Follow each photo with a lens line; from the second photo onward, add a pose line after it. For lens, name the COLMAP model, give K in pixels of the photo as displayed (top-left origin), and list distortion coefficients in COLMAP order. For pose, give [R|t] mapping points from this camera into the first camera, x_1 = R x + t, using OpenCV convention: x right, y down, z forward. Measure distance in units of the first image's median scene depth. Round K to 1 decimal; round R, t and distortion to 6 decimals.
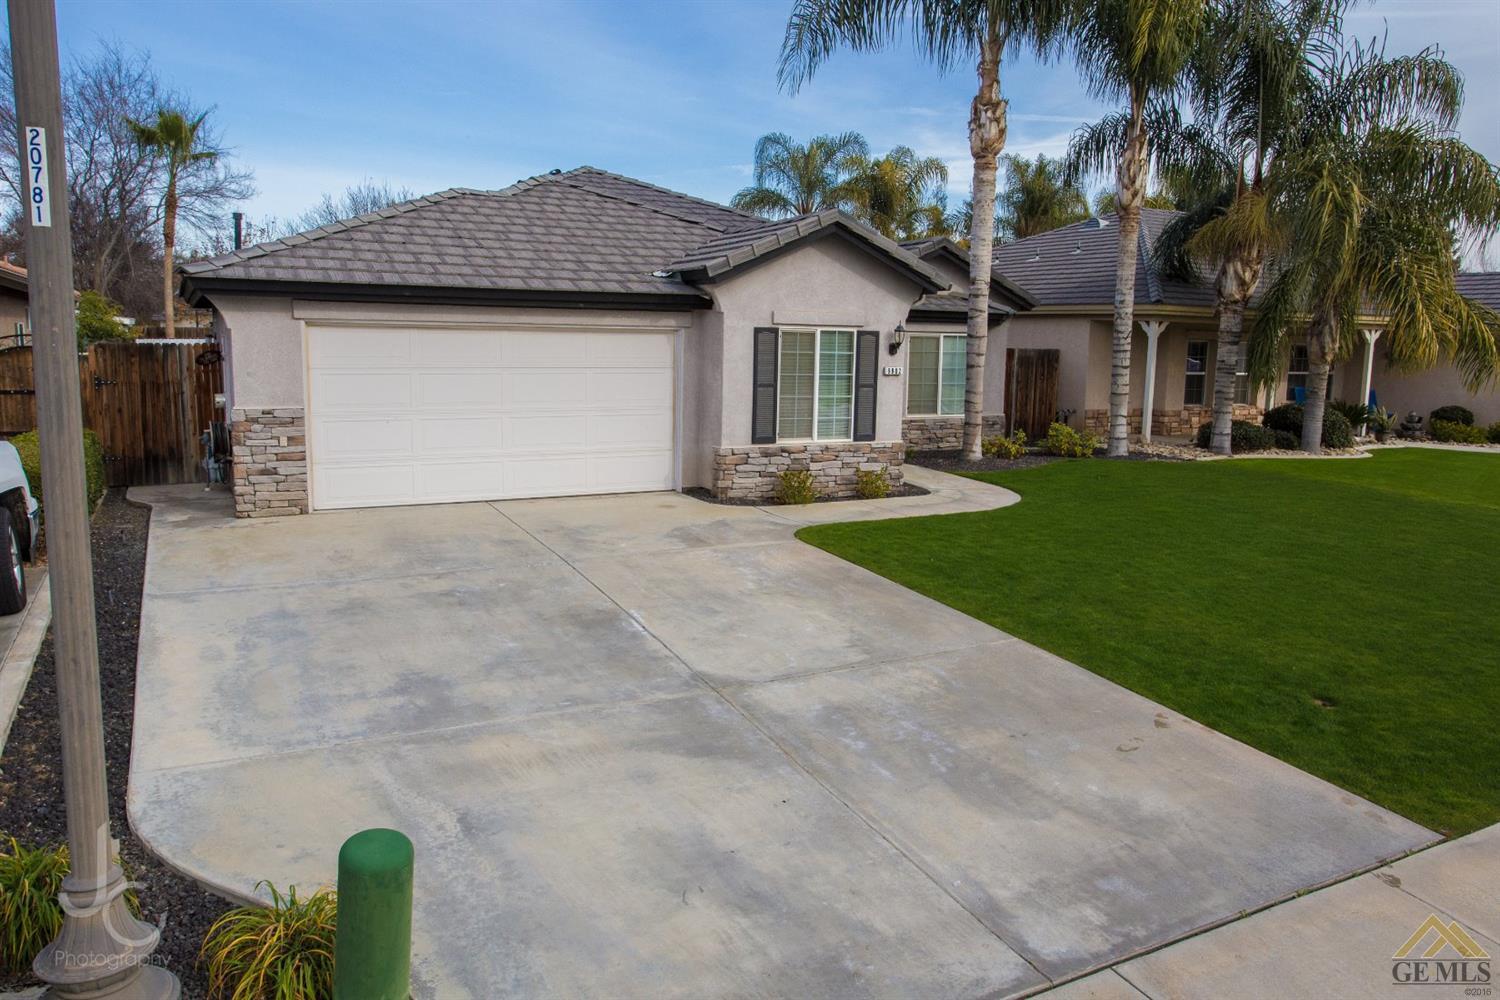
lens RADIAL K [[1045.3, 0, 749.0], [0, 1045.3, 483.0], [0, 0, 1]] dist [-0.043824, 0.007219]
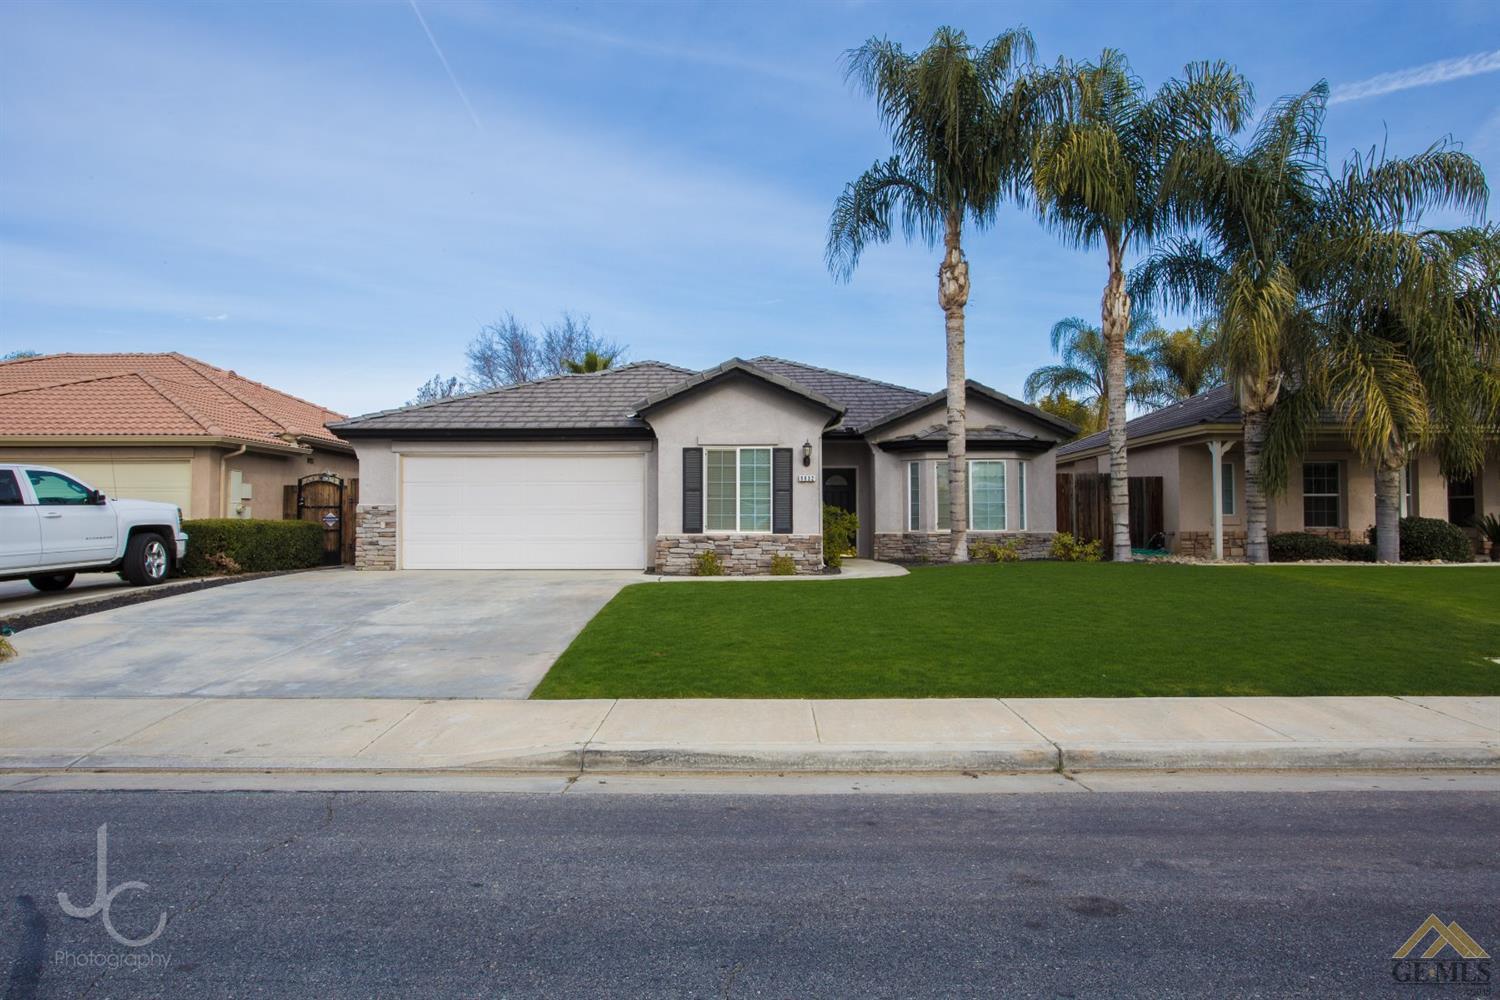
lens RADIAL K [[947.0, 0, 757.3], [0, 947.0, 490.3], [0, 0, 1]] dist [-0.047708, 0.001466]
pose [[0.879573, -0.040024, -0.474077, 0.677910], [-0.045632, 0.984764, -0.167802, 0.110841], [0.473570, 0.169228, 0.864346, -0.026095]]
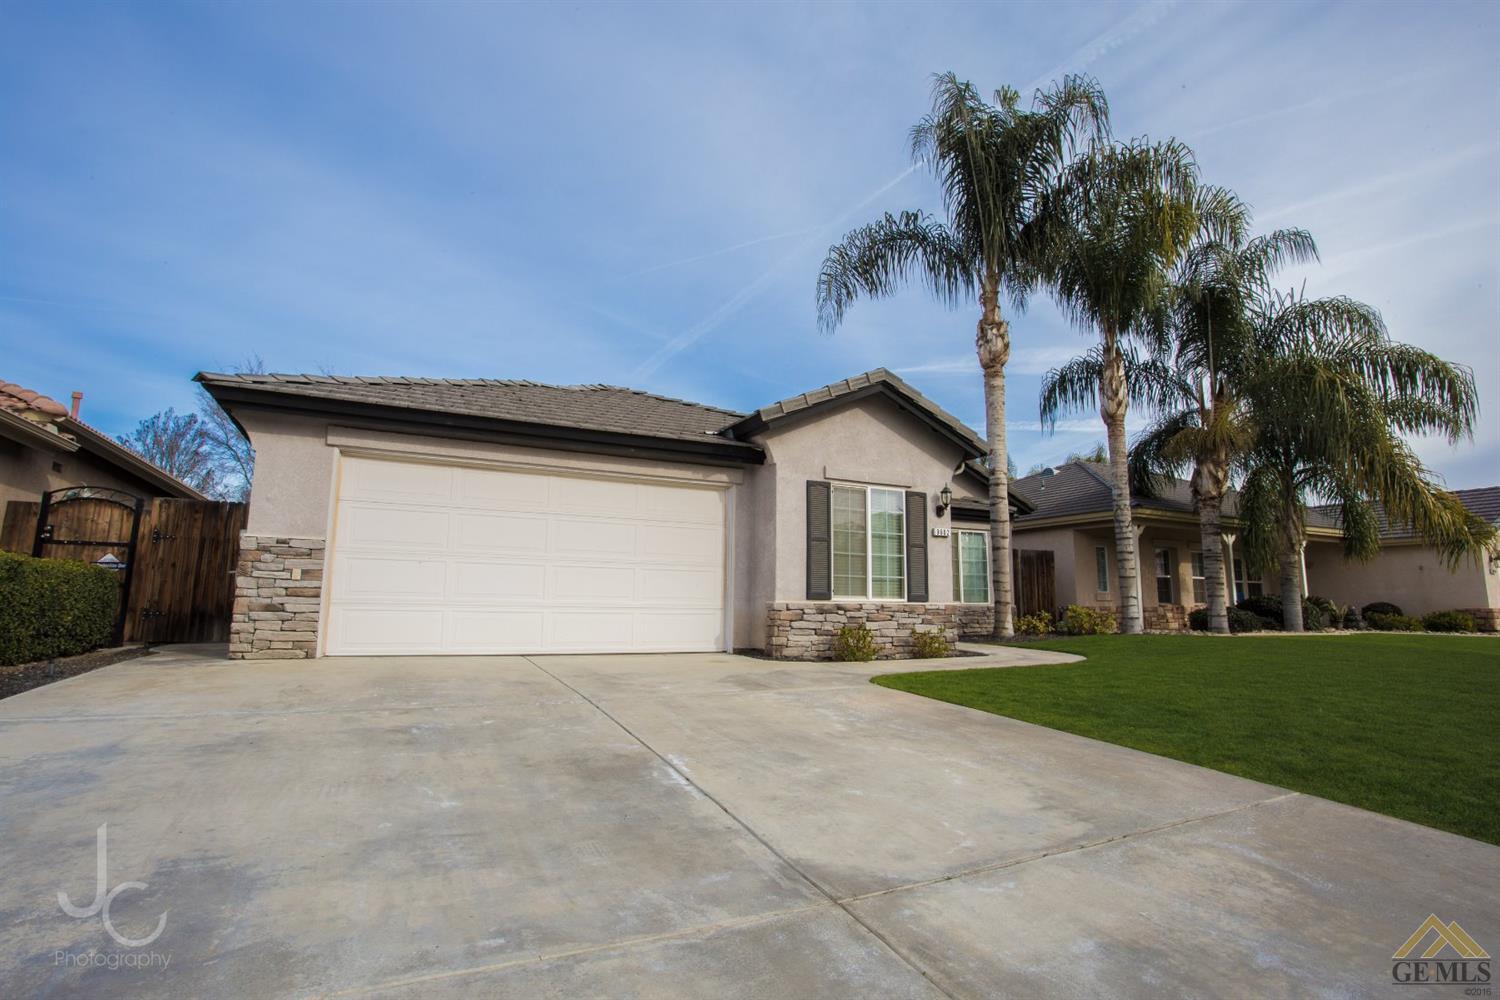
lens RADIAL K [[722.1, 0, 748.9], [0, 722.1, 493.4], [0, 0, 1]] dist [-0.068177, 0.024349]
pose [[0.999595, -0.012733, -0.025467, -0.032378], [0.004832, 0.957327, -0.288966, 0.060746], [0.028060, 0.288725, 0.957001, 0.341448]]
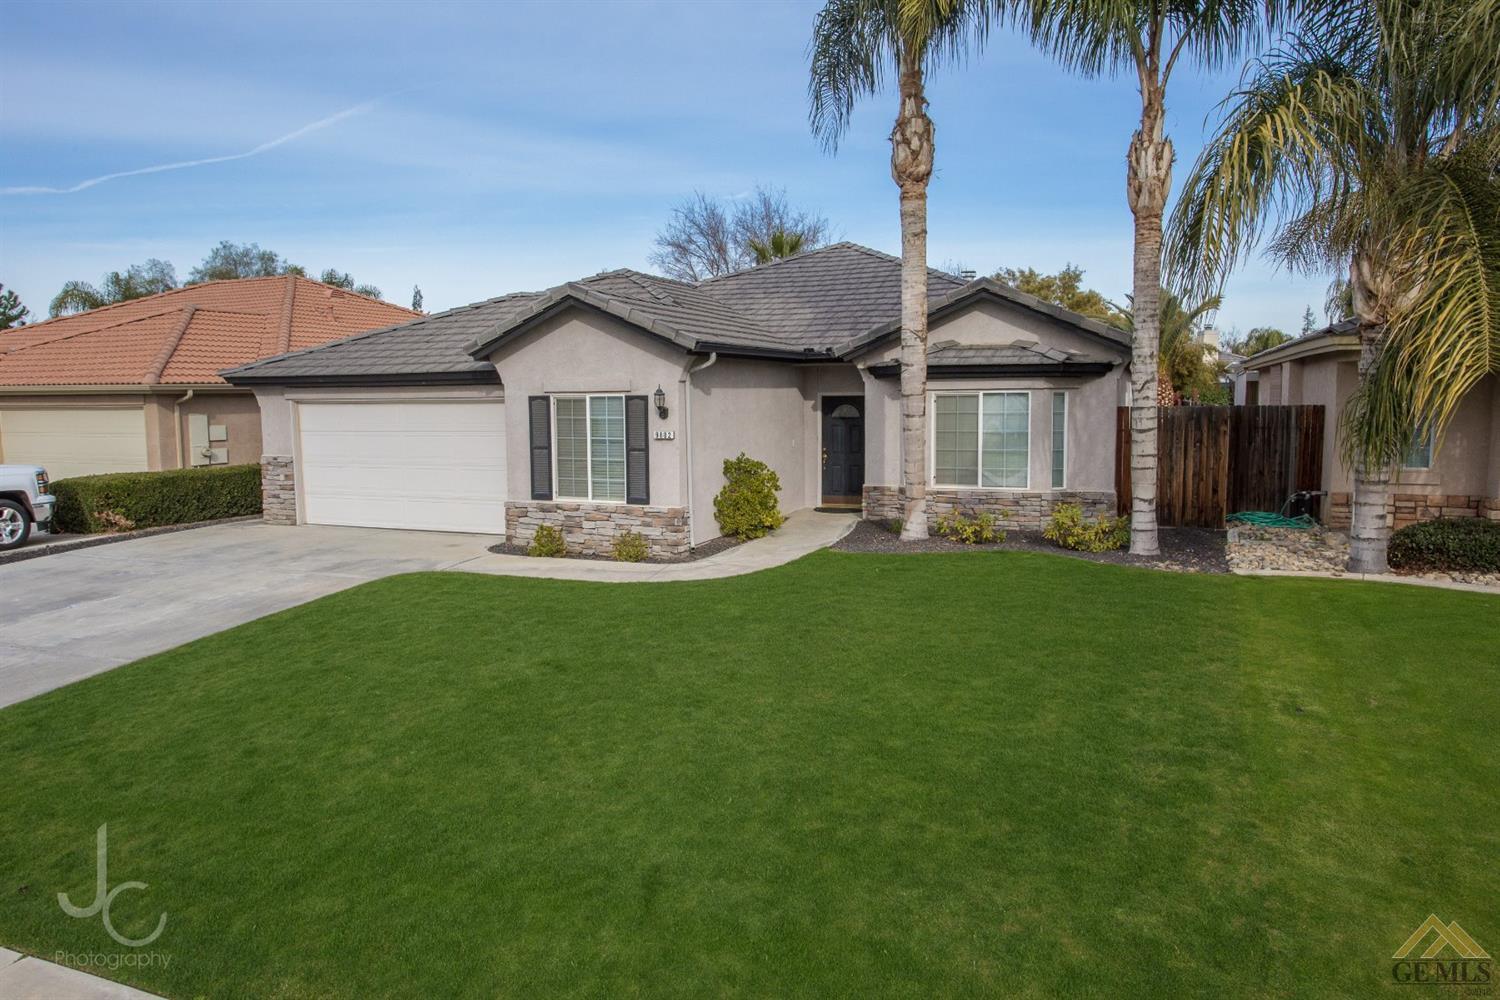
lens RADIAL K [[972.5, 0, 776.3], [0, 972.5, 481.7], [0, 0, 1]] dist [-0.036262, 0.000534]
pose [[0.648459, 0.042185, -0.760080, 0.970258], [-0.083978, 0.996334, -0.016348, -0.061655], [0.756603, 0.074431, 0.649624, 0.525027]]
